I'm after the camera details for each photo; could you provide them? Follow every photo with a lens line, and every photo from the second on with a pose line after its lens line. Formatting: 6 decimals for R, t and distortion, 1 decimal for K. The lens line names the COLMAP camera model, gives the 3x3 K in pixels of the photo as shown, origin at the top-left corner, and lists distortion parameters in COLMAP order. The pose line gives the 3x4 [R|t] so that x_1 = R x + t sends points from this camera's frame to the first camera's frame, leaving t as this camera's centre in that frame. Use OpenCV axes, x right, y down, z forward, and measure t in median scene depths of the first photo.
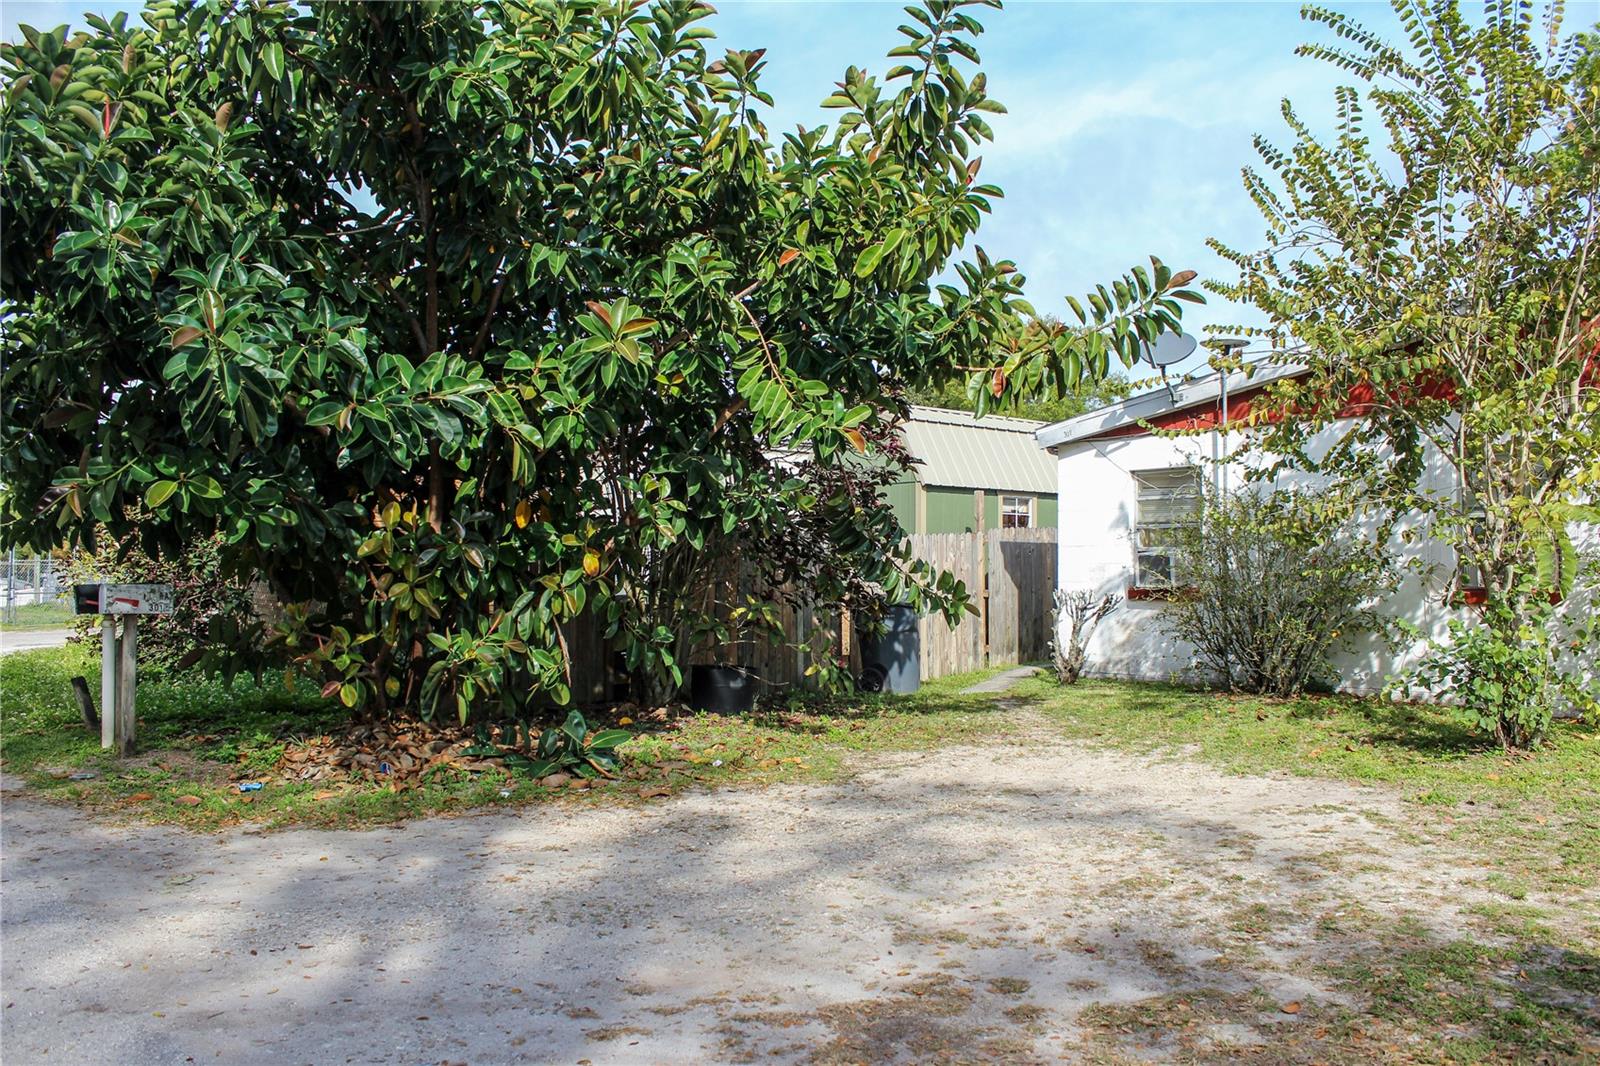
lens RADIAL K [[1334.0, 0, 800.0], [0, 1334.0, 533.0], [0, 0, 1]] dist [-0.144875, 0.131041]
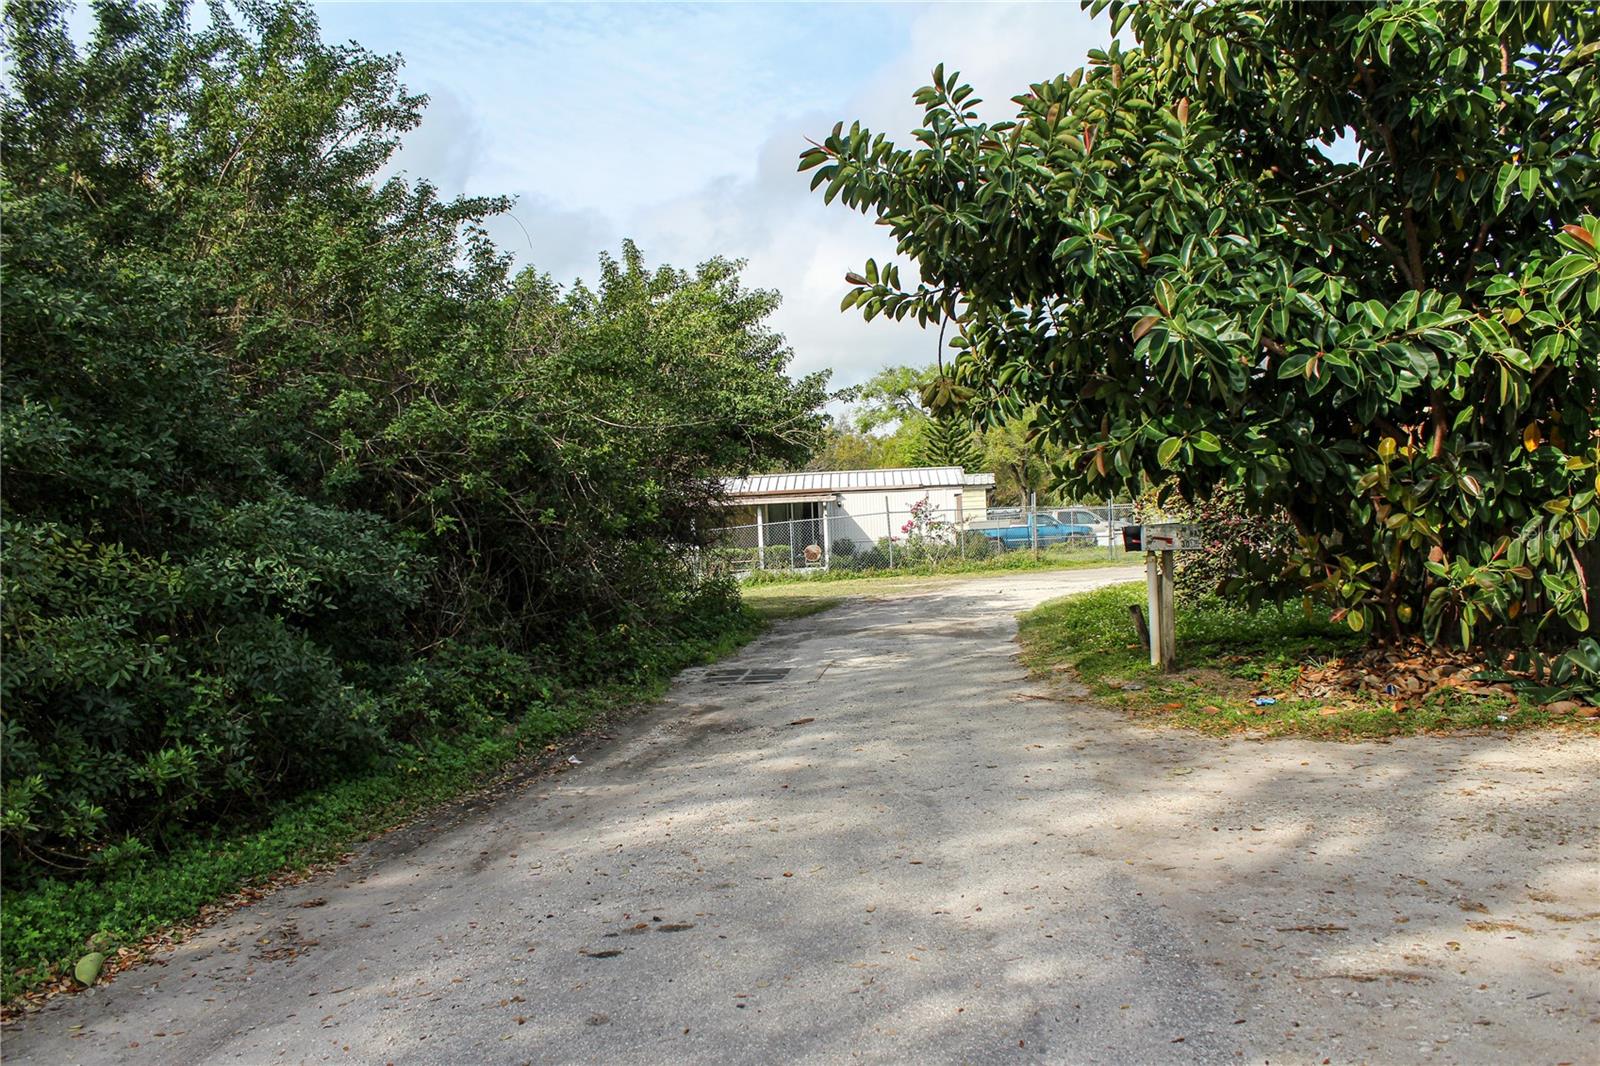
lens RADIAL K [[1334.0, 0, 800.0], [0, 1334.0, 533.0], [0, 0, 1]] dist [-0.144875, 0.131041]
pose [[0.697370, -0.031466, -0.716020, 0.105226], [0.068818, 0.997360, 0.023195, -0.003264], [0.713399, -0.065451, 0.697694, -0.061418]]
